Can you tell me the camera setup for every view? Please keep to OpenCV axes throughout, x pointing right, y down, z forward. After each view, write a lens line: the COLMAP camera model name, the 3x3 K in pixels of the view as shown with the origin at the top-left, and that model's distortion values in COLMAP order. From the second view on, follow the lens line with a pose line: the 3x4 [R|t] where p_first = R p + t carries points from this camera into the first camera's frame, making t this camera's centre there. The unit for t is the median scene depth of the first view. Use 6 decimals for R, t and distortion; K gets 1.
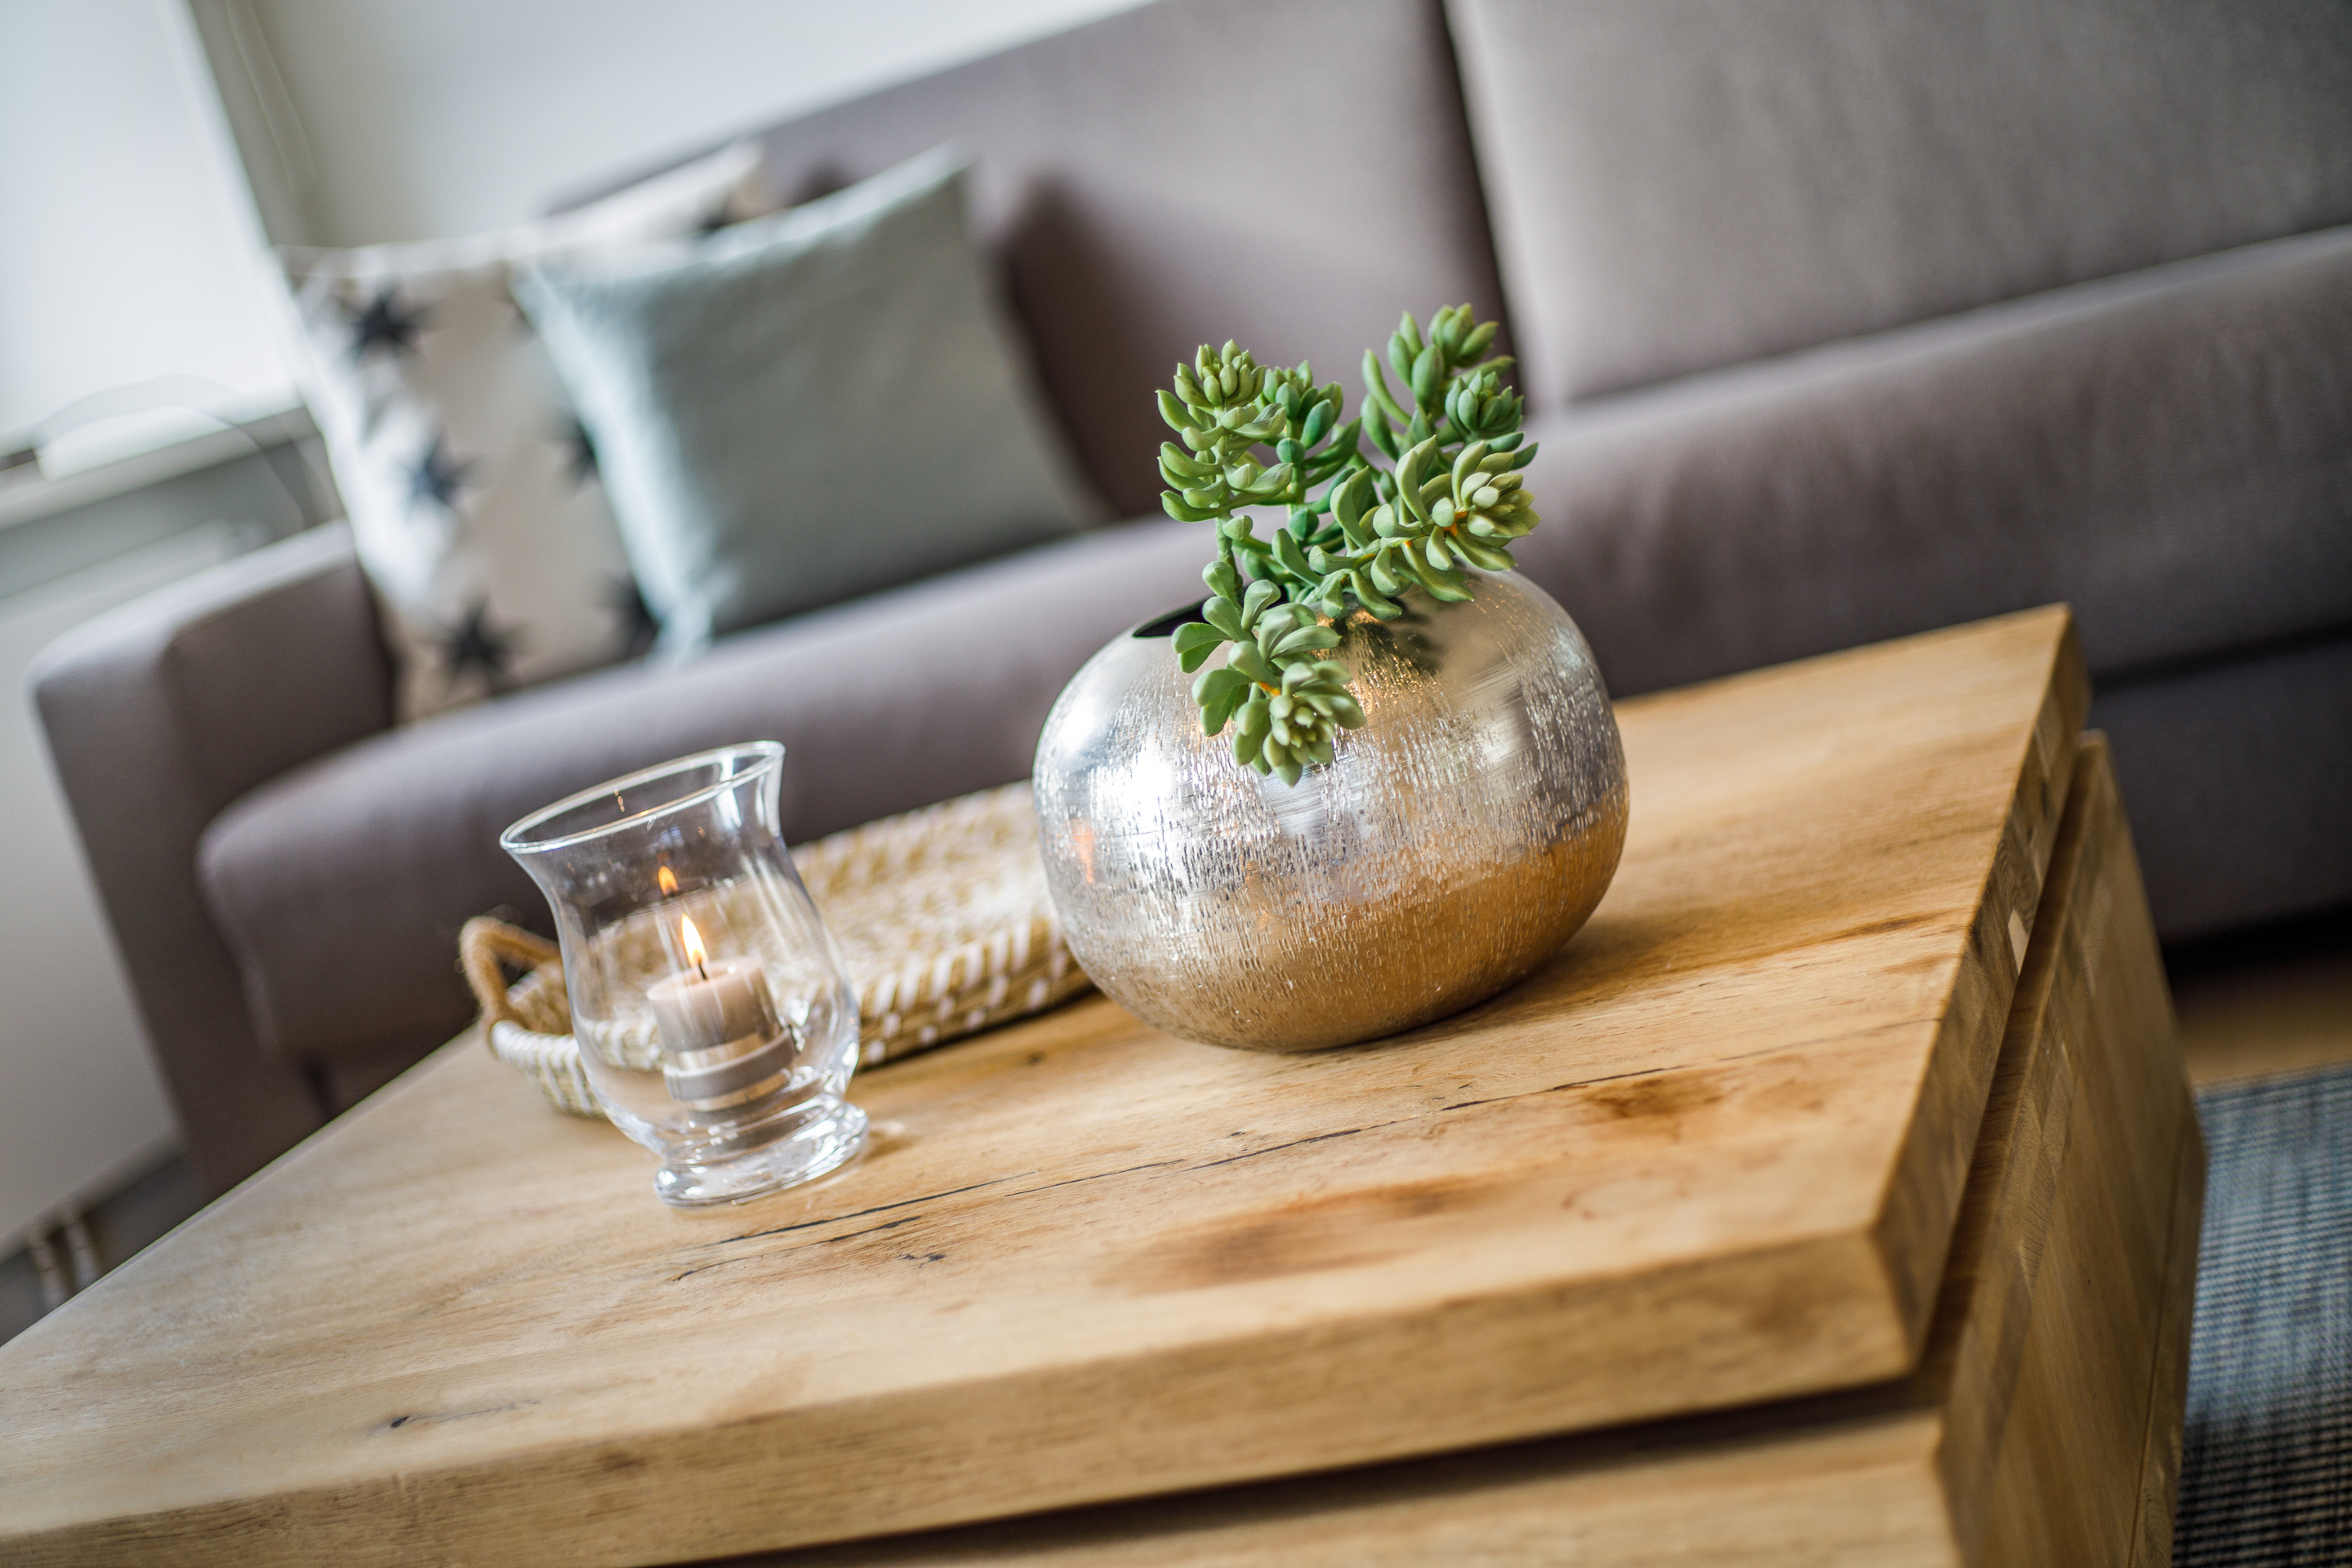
lens RADIAL K [[3468.1, 0, 1176.9], [0, 3468.1, 779.6], [0, 0, 1]] dist [-0.072172, 0.000000]
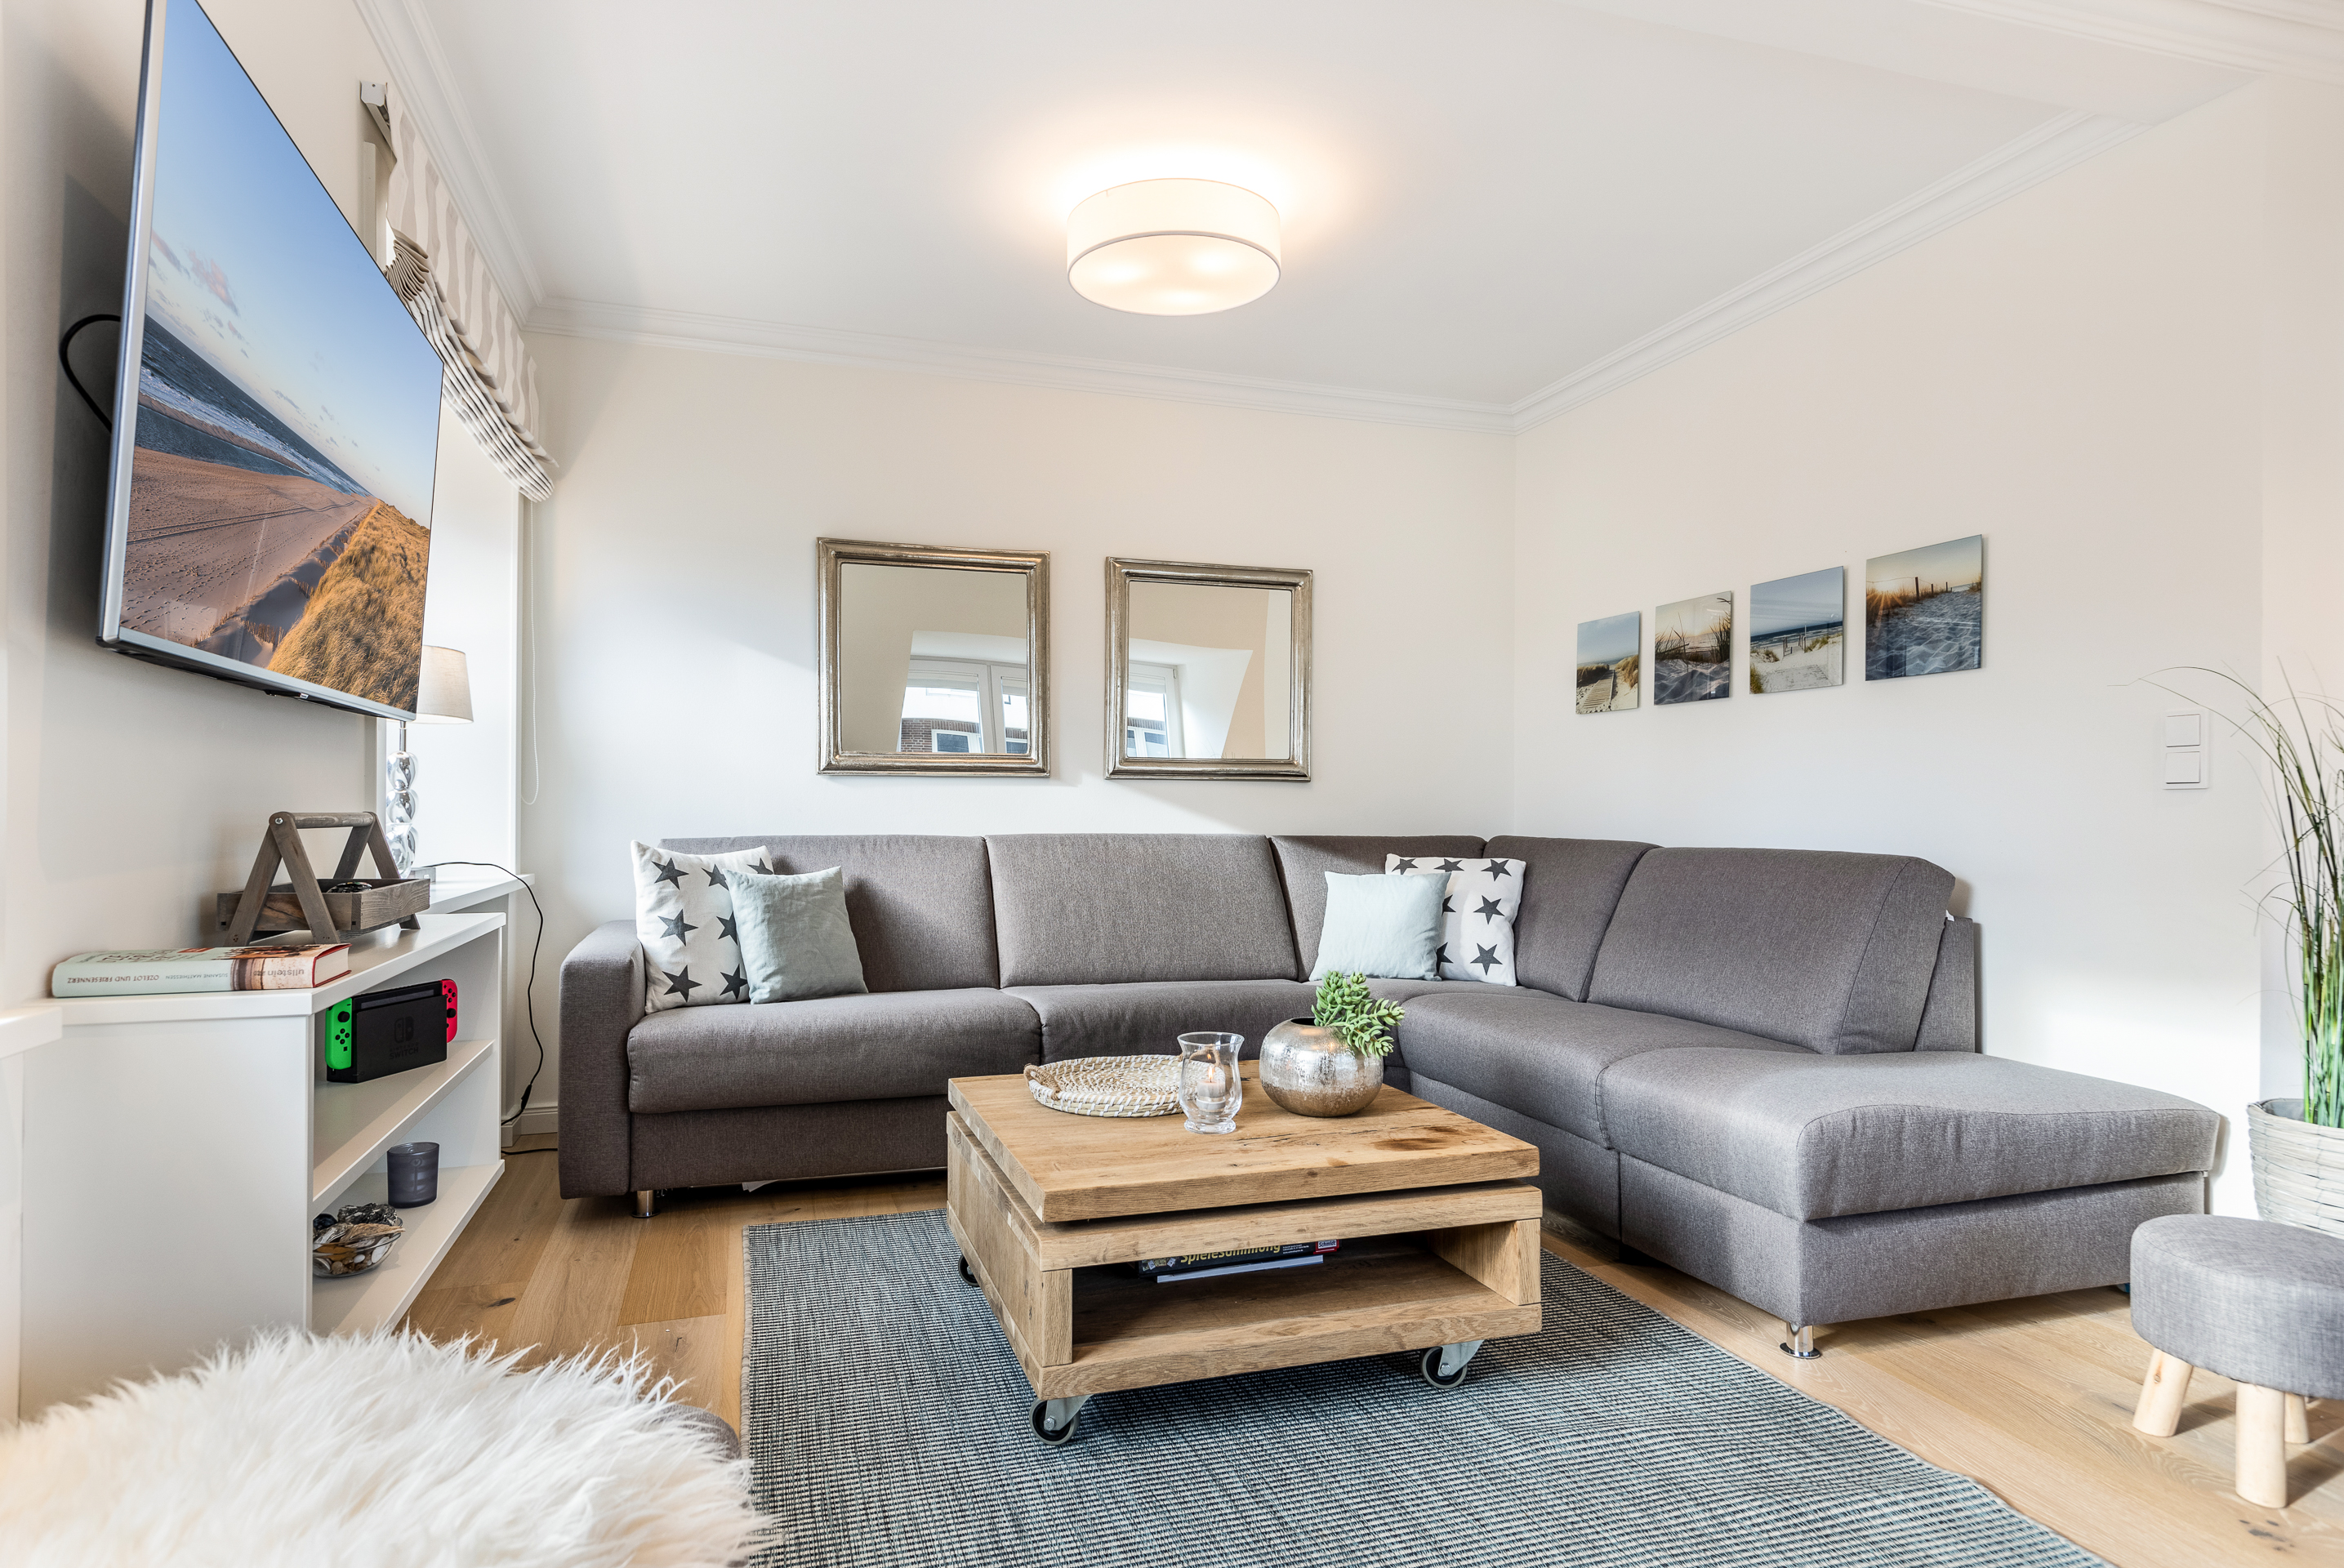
lens RADIAL K [[1270.0, 0, 1129.2], [0, 1270.0, 795.0], [0, 0, 1]] dist [0.026532, 0.000854]
pose [[0.774550, 0.296070, 0.558940, -0.586878], [-0.126139, 0.938235, -0.322185, 0.118887], [-0.619807, 0.179045, 0.764056, -0.119994]]
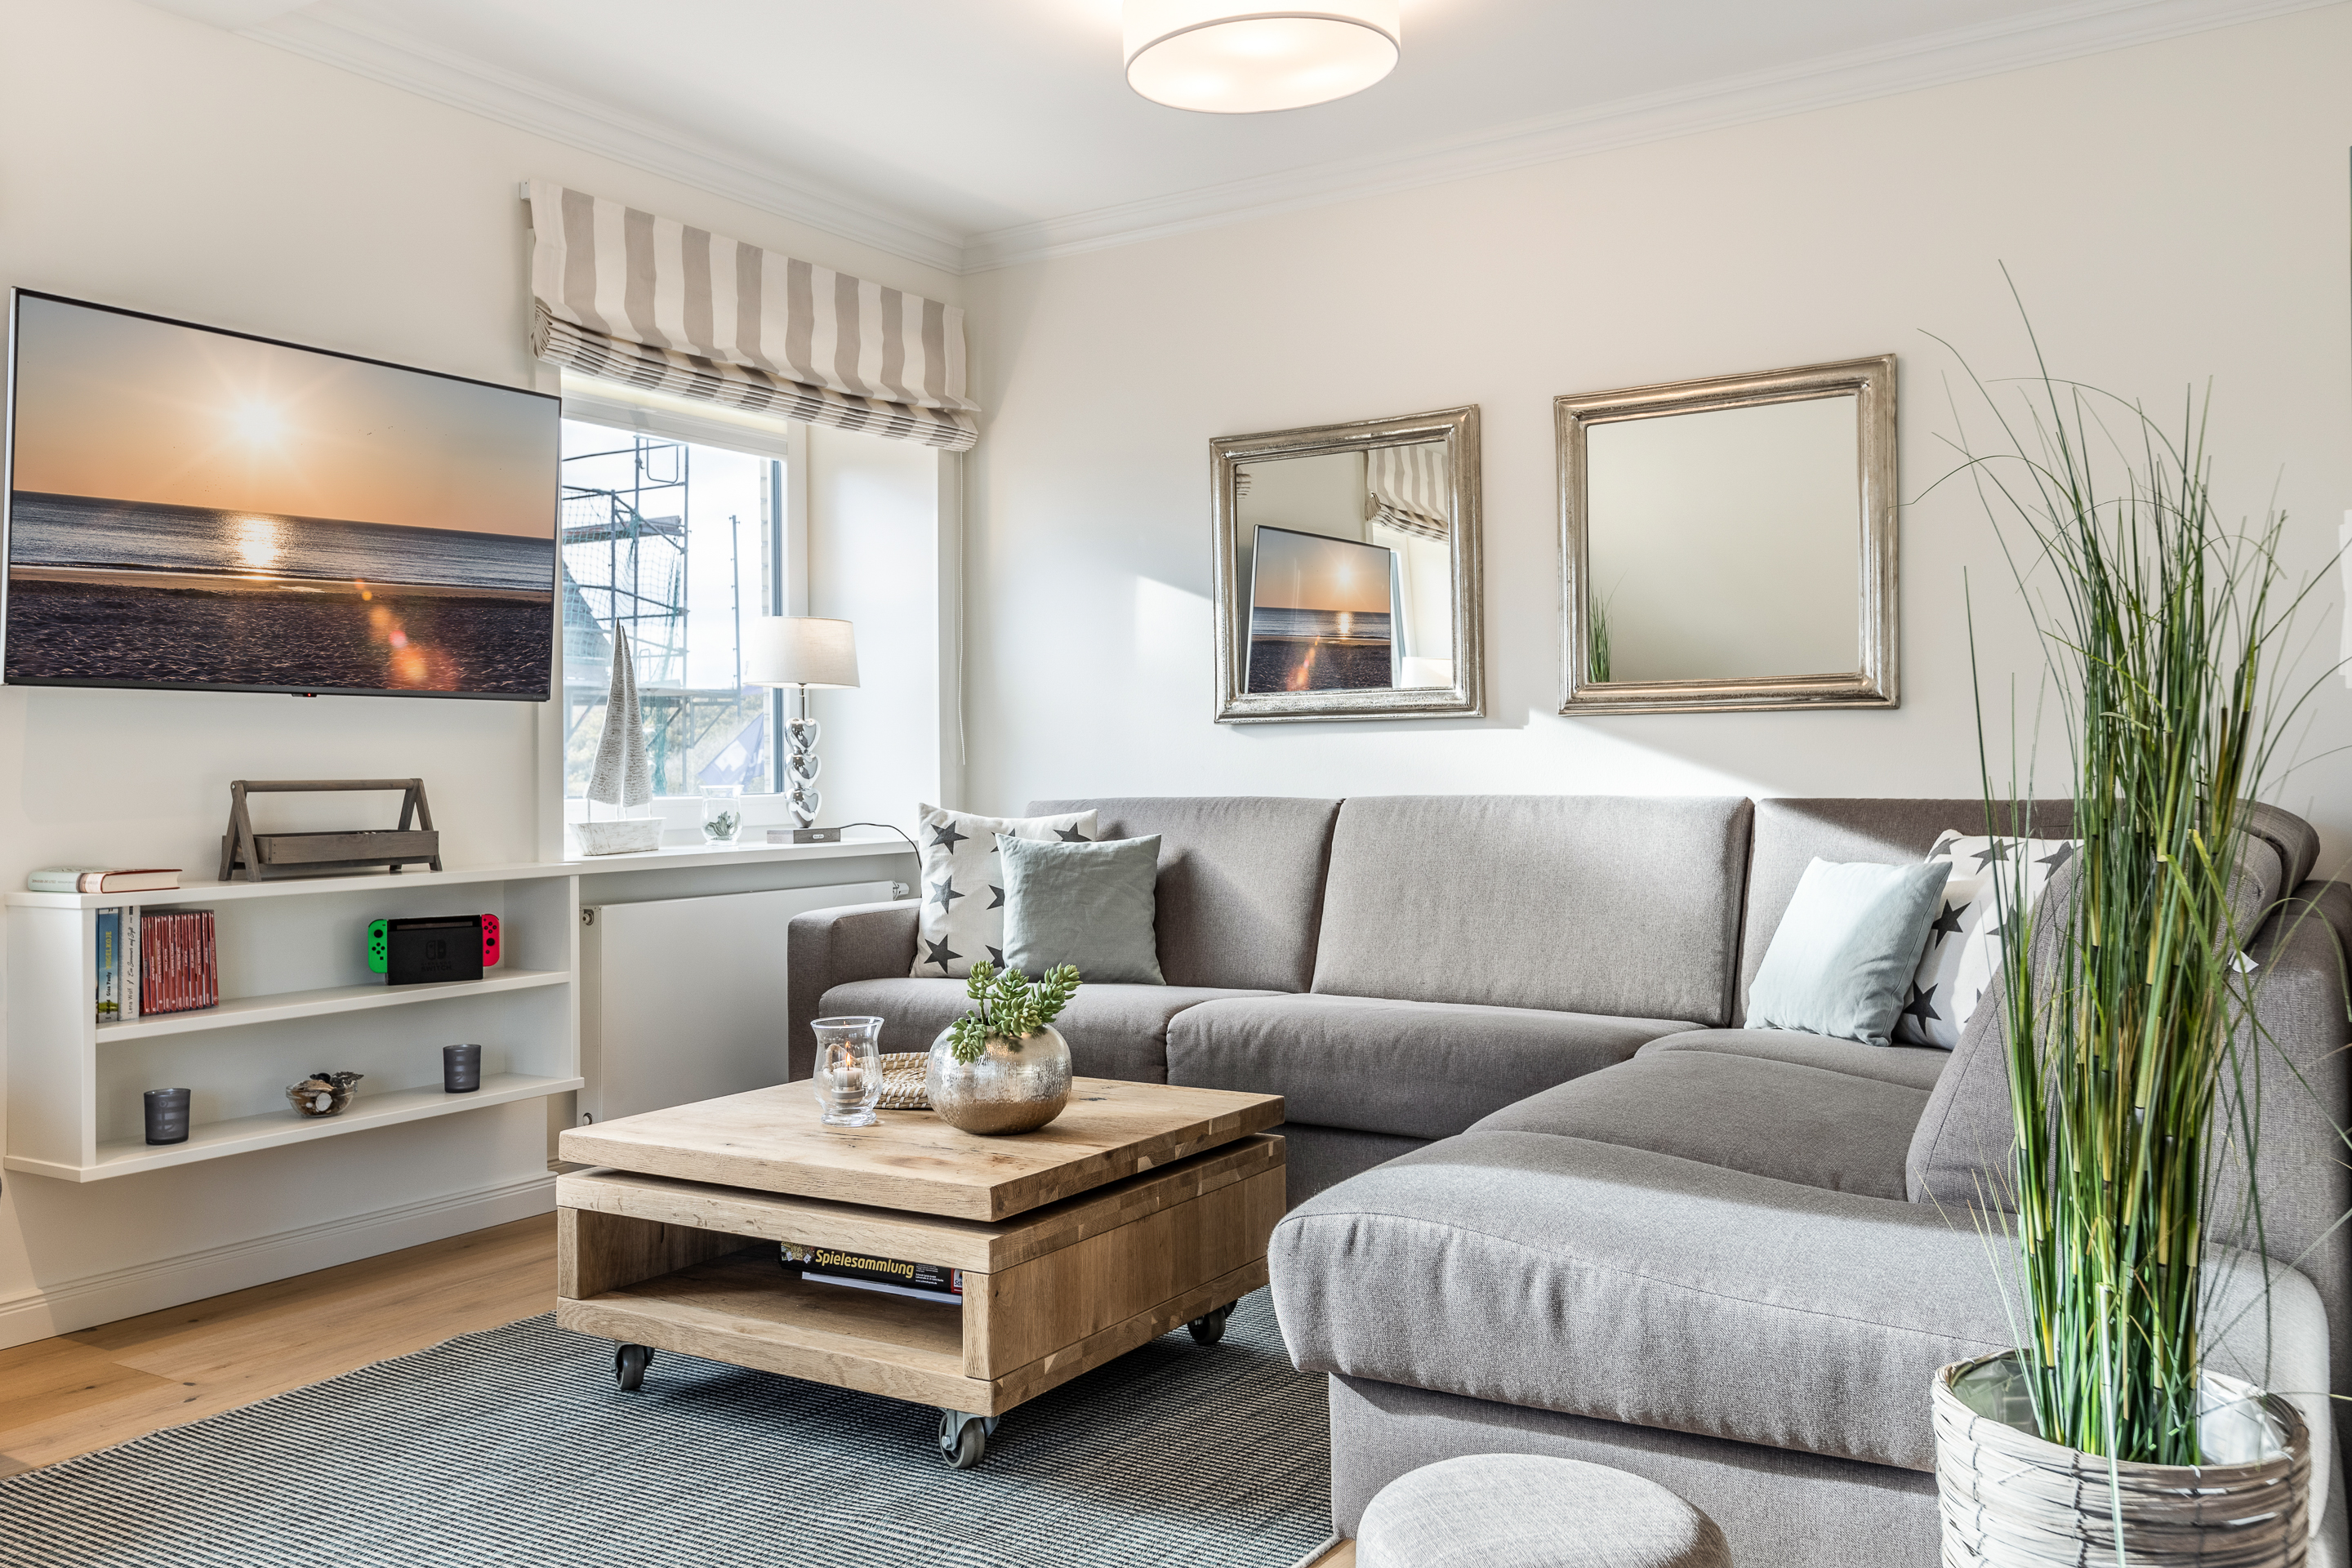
lens RADIAL K [[1923.9, 0, 1115.5], [0, 1923.9, 732.7], [0, 0, 1]] dist [0.049264, -0.009471]
pose [[0.930386, 0.270734, -0.247154, 0.283646], [-0.306798, 0.944084, -0.120751, -0.064899], [0.200643, 0.188172, 0.961423, -0.549497]]
